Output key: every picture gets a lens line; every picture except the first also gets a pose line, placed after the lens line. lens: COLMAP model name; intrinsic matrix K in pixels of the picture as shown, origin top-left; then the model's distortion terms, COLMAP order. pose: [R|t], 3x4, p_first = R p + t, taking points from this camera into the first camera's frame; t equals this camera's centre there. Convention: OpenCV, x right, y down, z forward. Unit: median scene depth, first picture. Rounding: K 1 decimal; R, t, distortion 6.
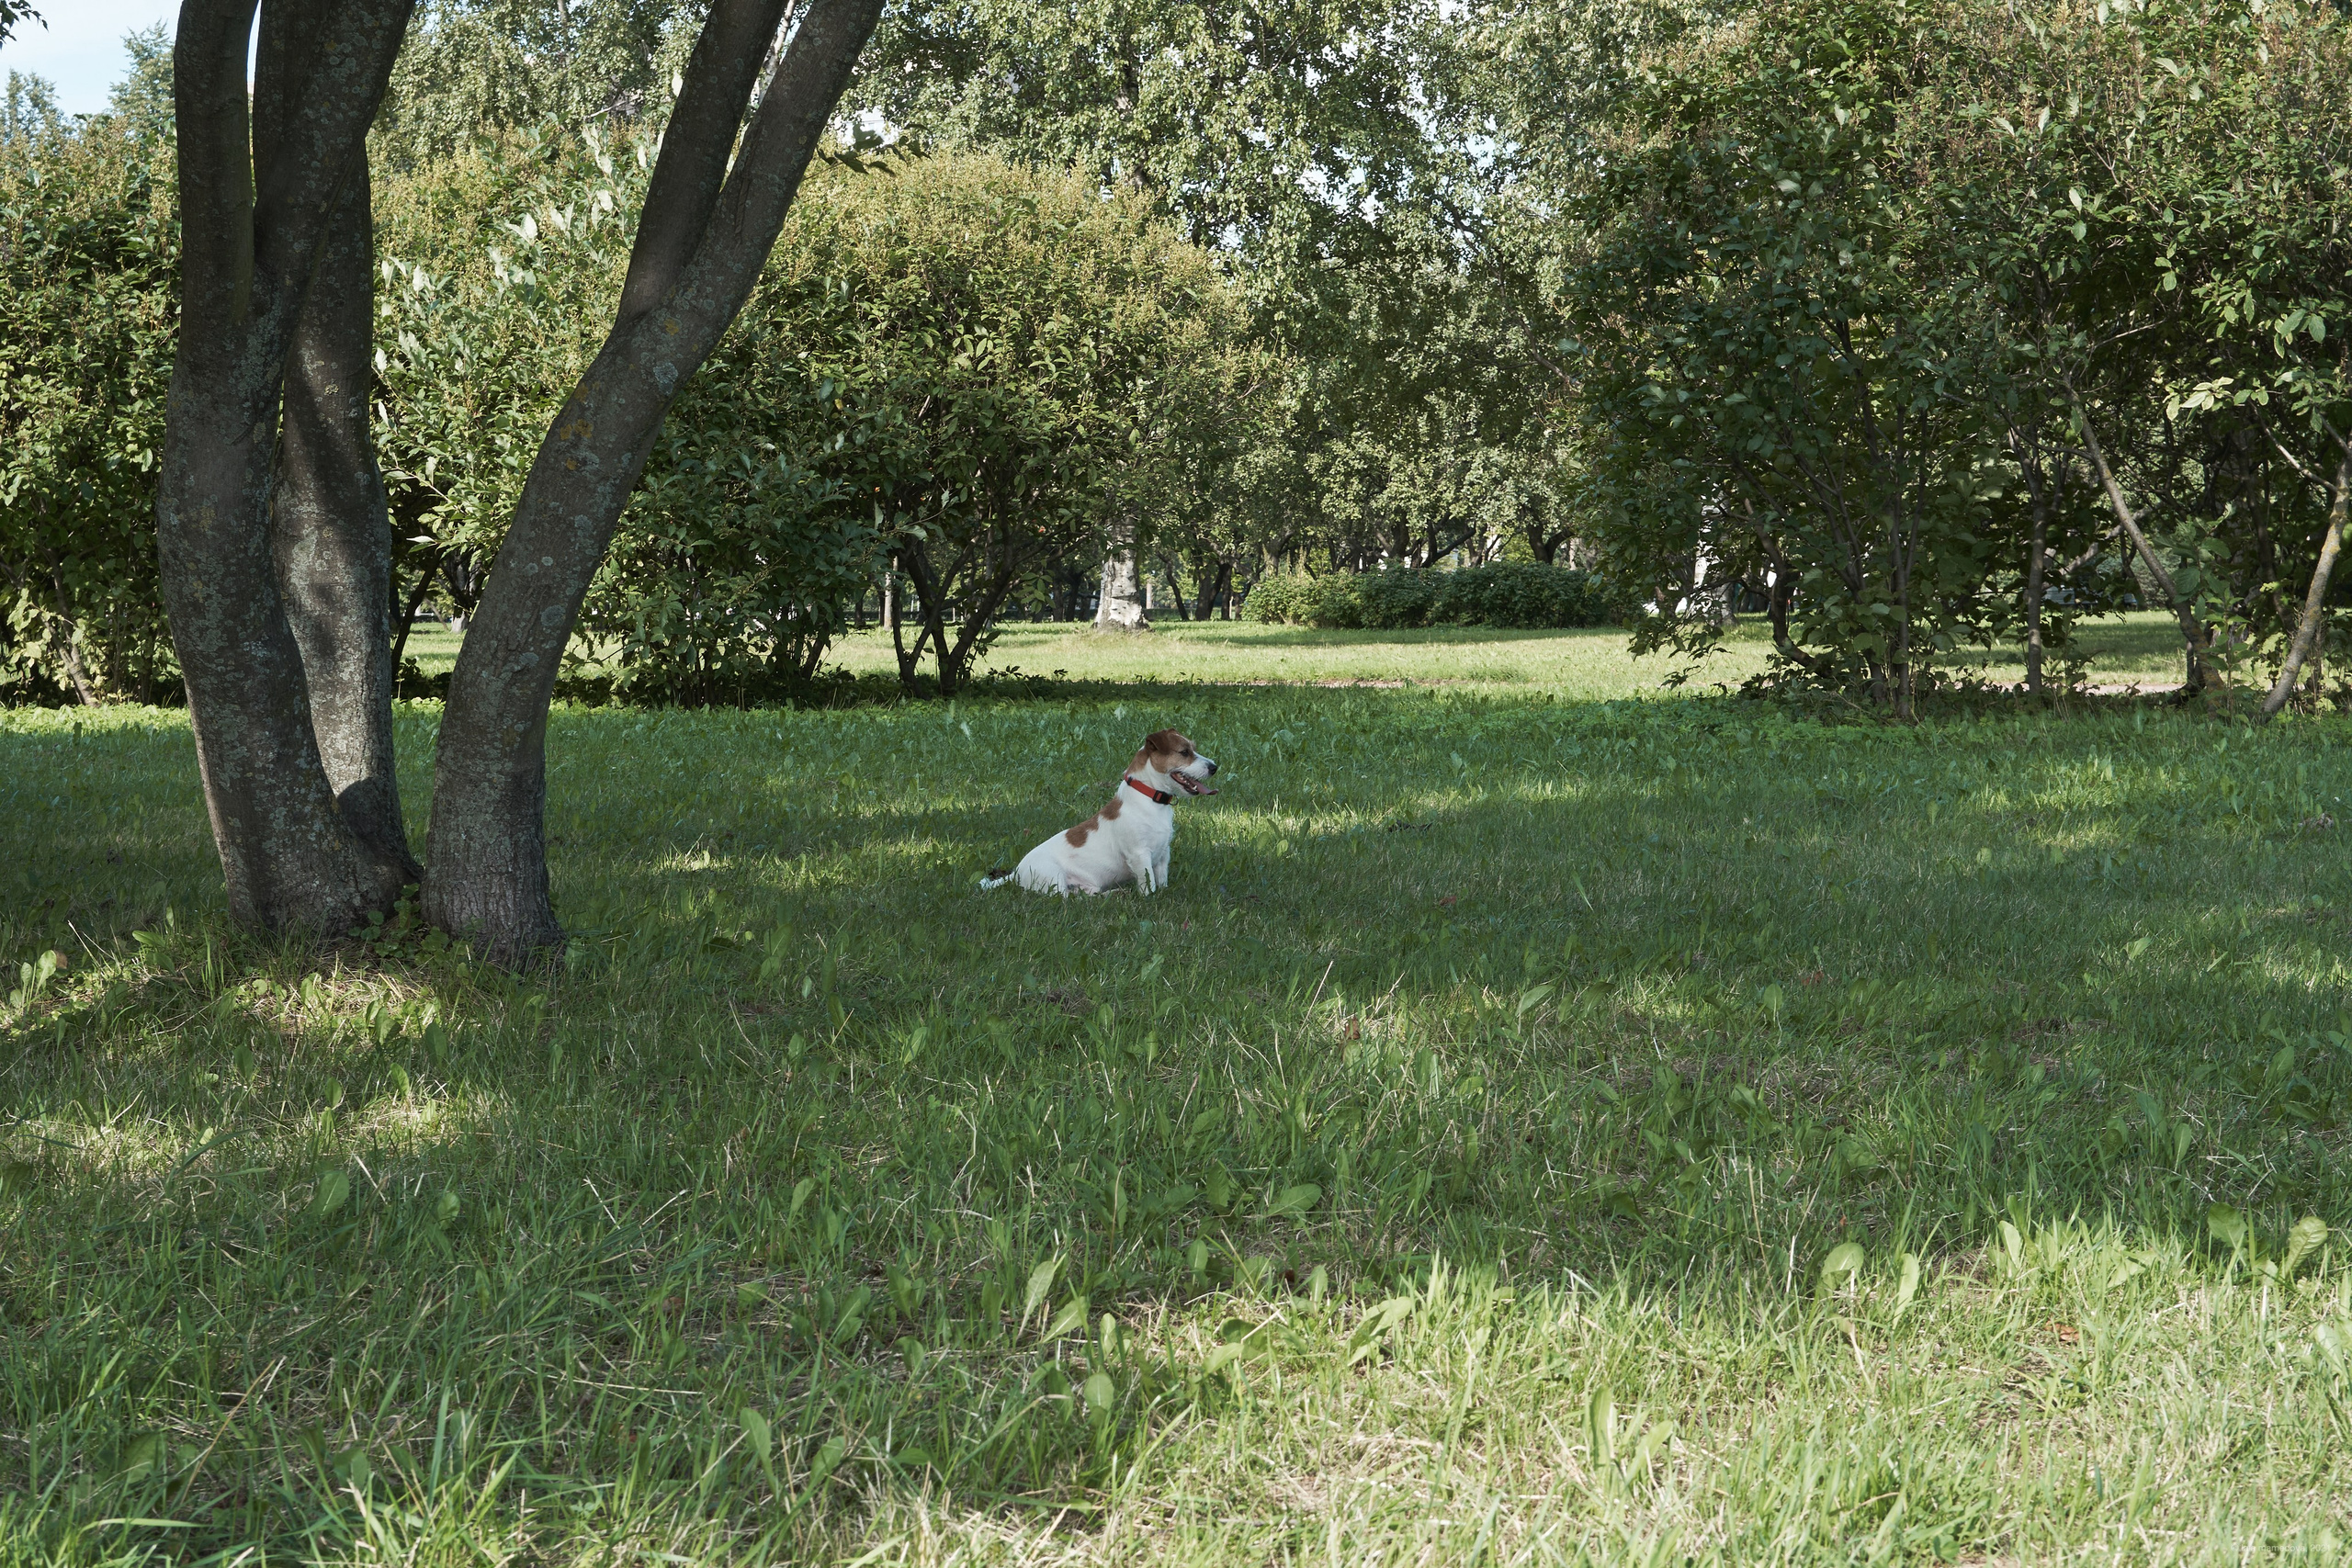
lens RADIAL K [[3733.4, 0, 1181.9], [0, 3733.4, 864.3], [0, 0, 1]] dist [-1.199228, -0.021105]
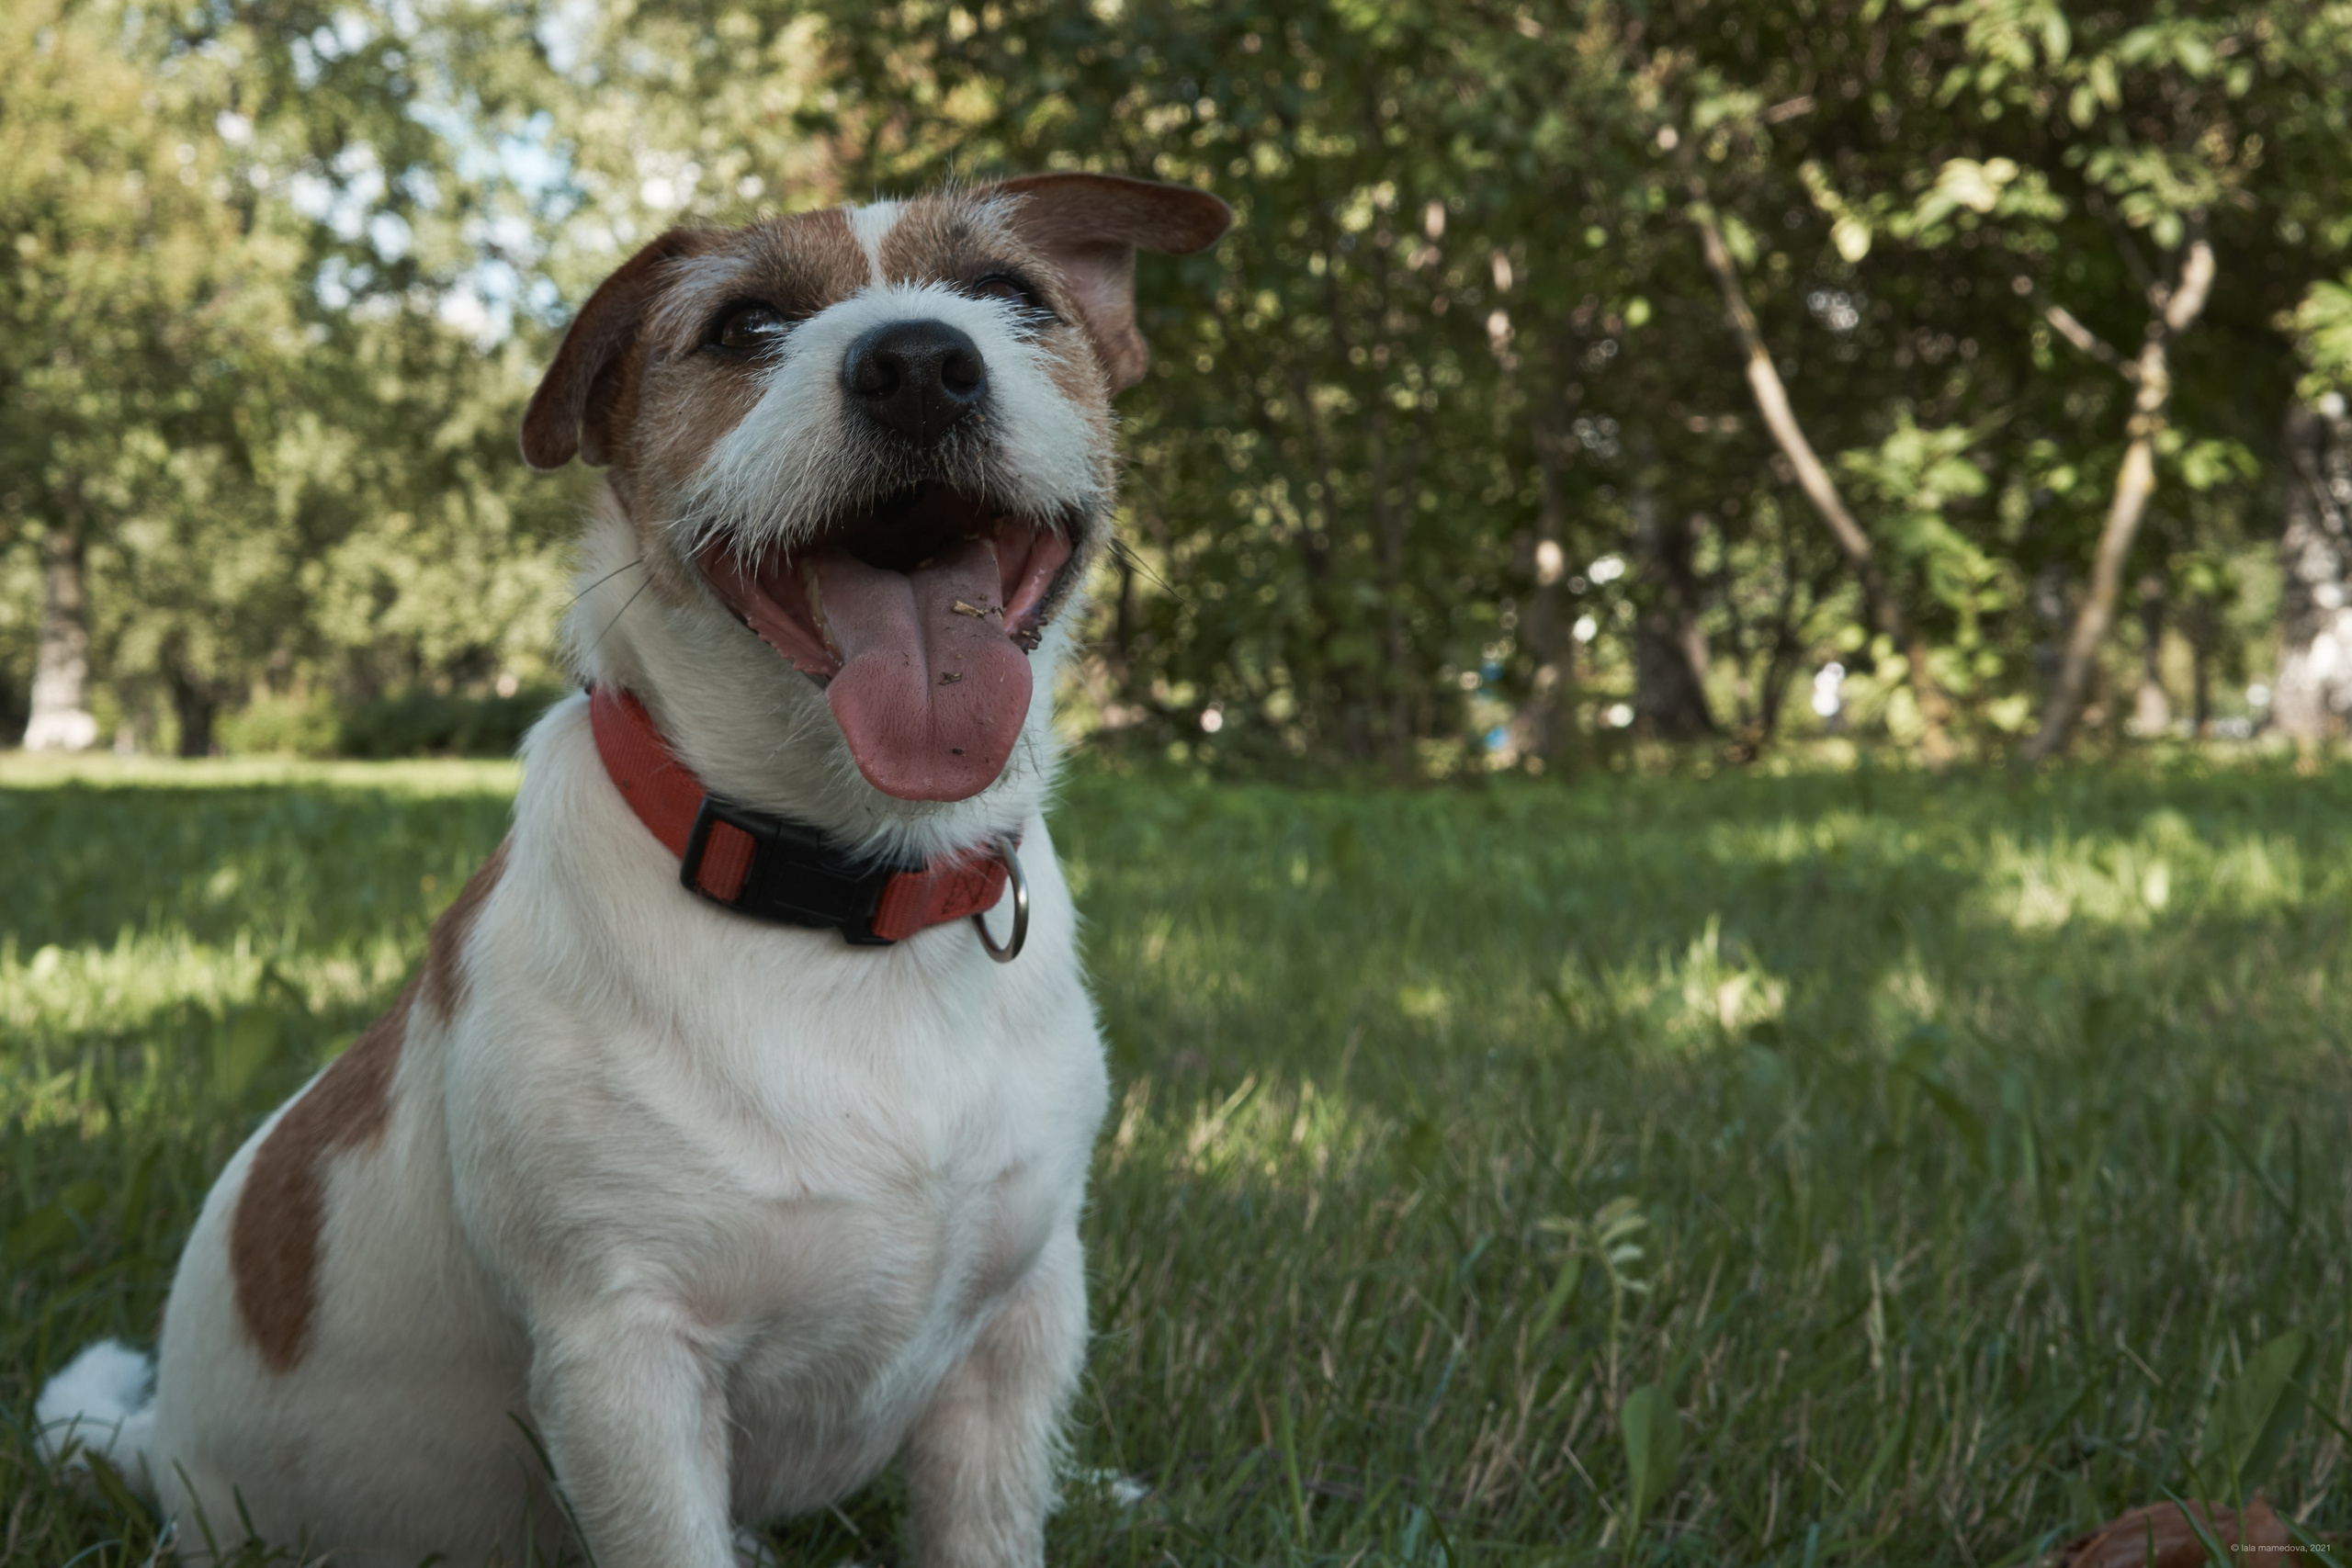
lens RADIAL K [[3612.0, 0, 1121.2], [0, 3612.0, 918.8], [0, 0, 1]] dist [0.015111, 0.035872]
pose [[0.967200, -0.014100, 0.253625, 0.004659], [0.021964, 0.999361, -0.028202, -0.001919], [-0.253065, 0.032847, 0.966891, 0.178998]]
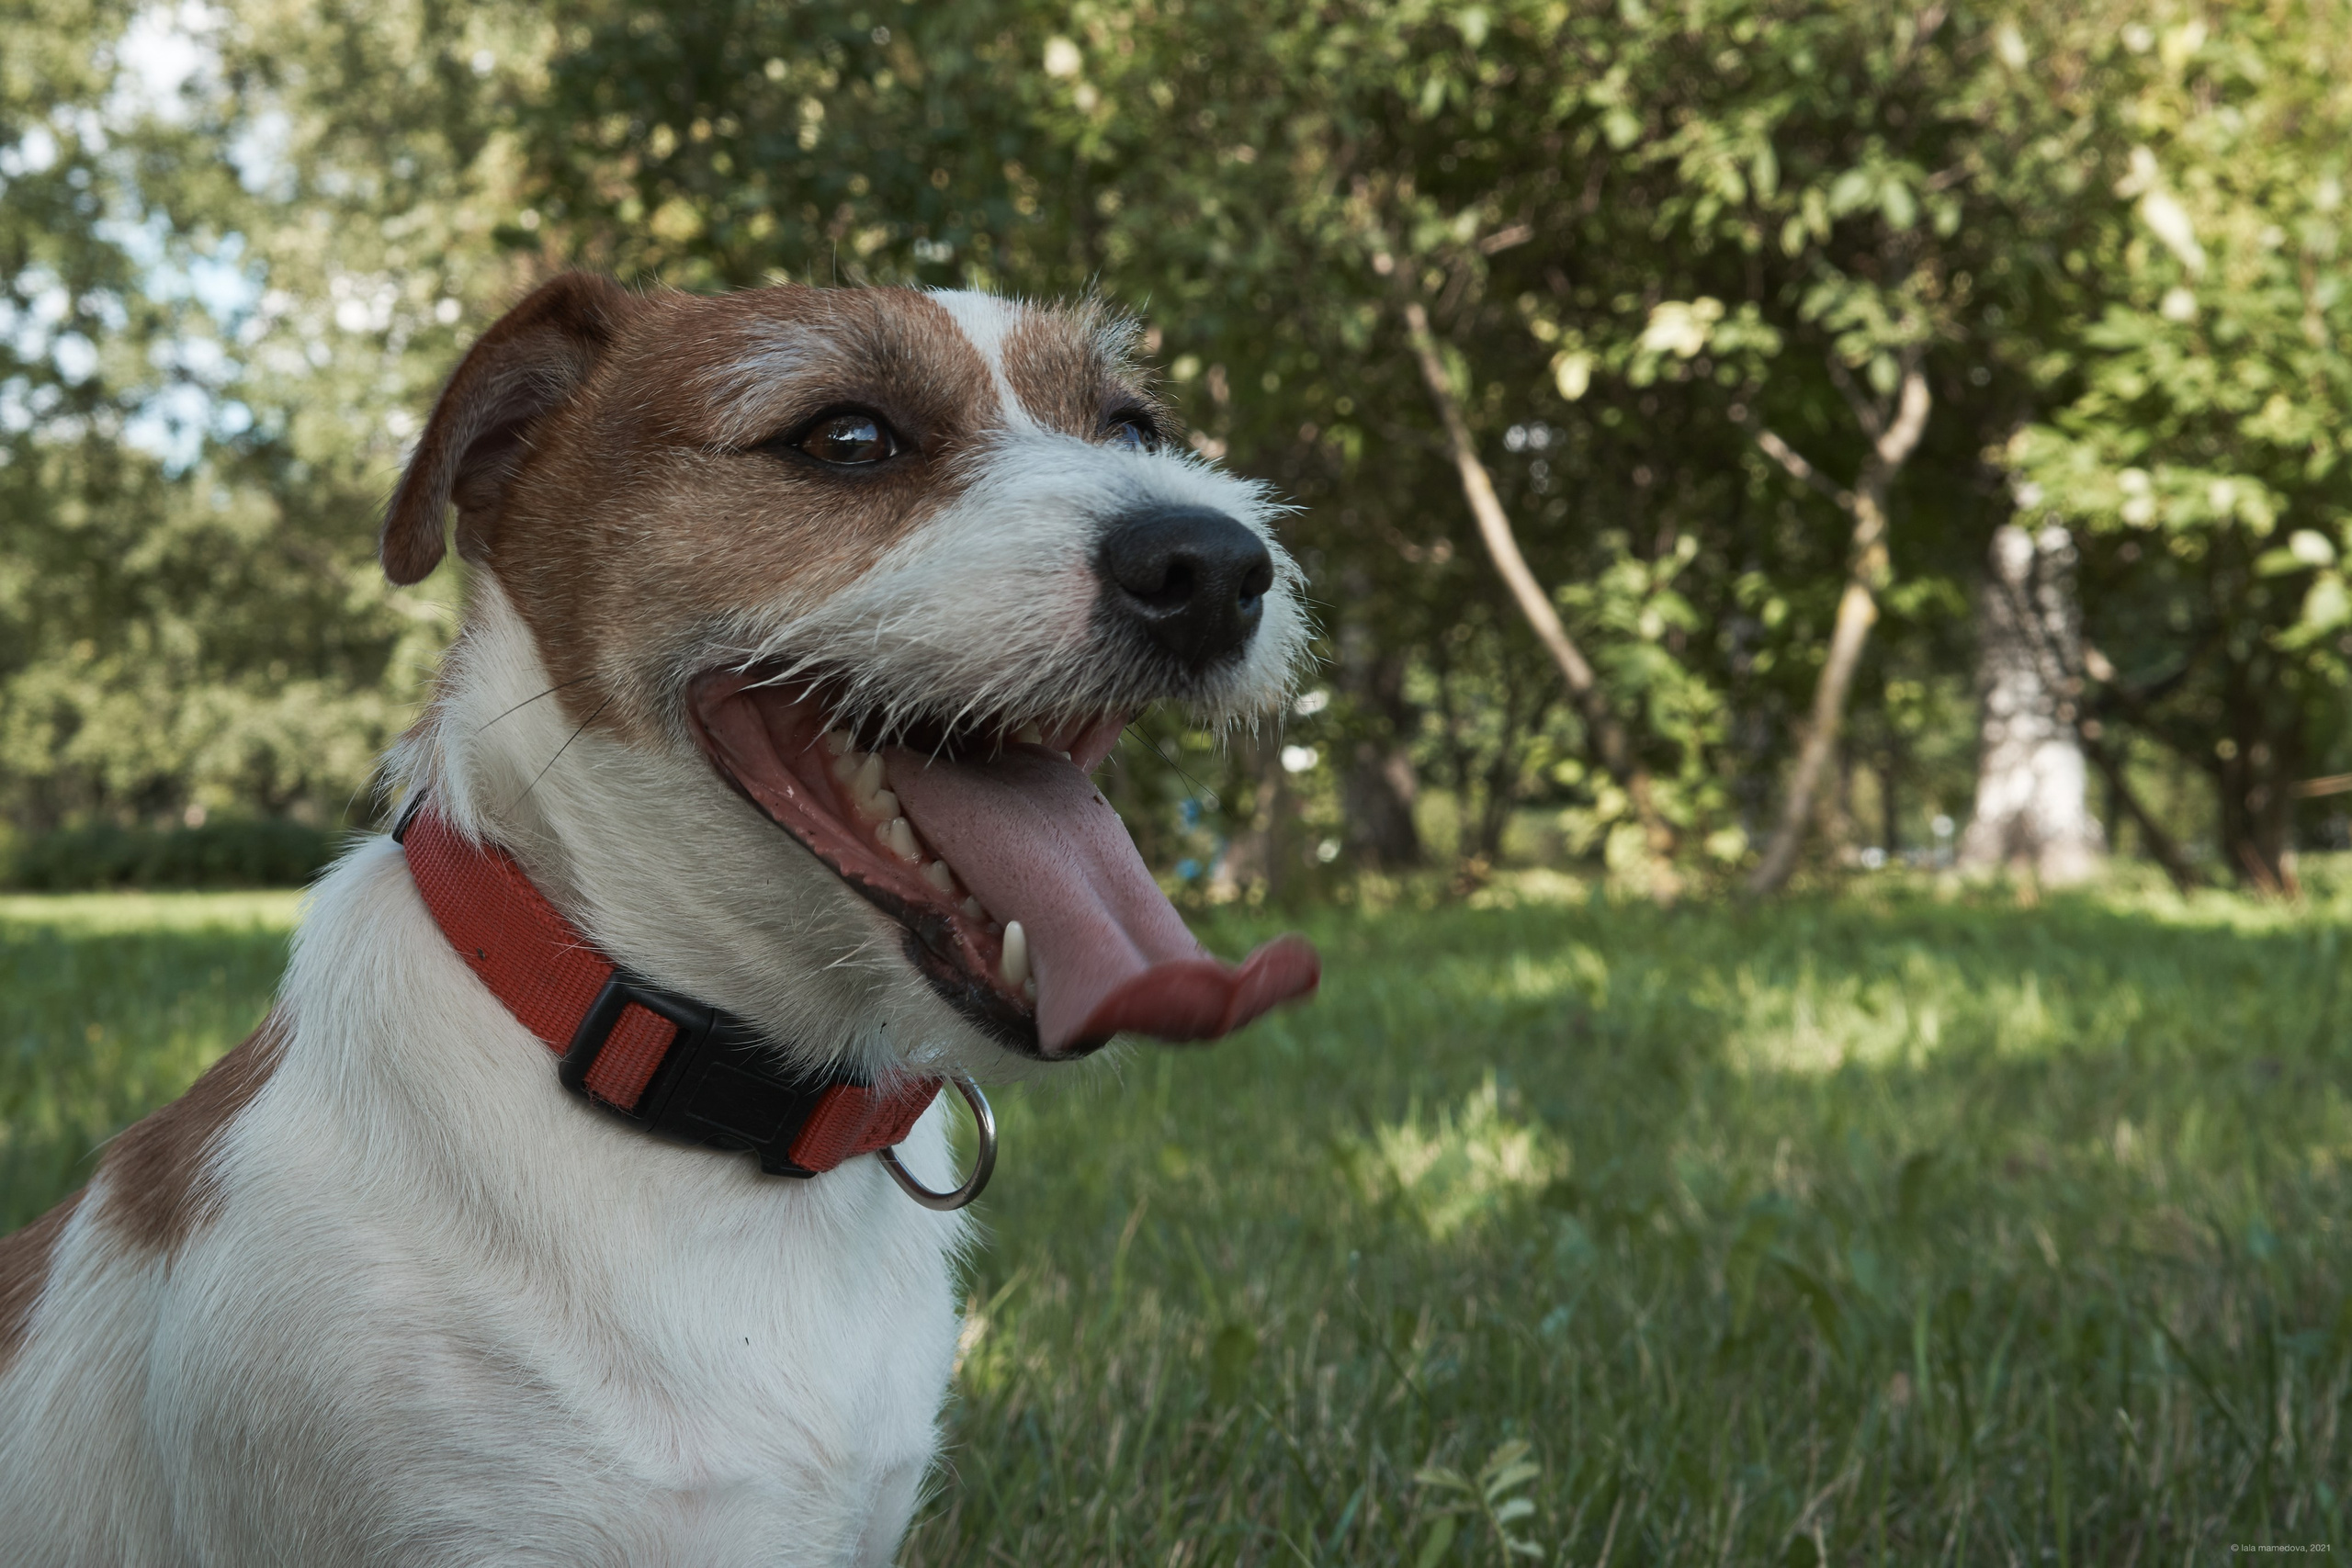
lens RADIAL K [[3612.0, 0, 1121.2], [0, 3612.0, 918.8], [0, 0, 1]] dist [0.015111, 0.035872]
pose [[0.943071, -0.005556, 0.332546, 0.005872], [0.027963, 0.997645, -0.062633, -0.002605], [-0.331415, 0.068366, 0.941005, 0.186231]]
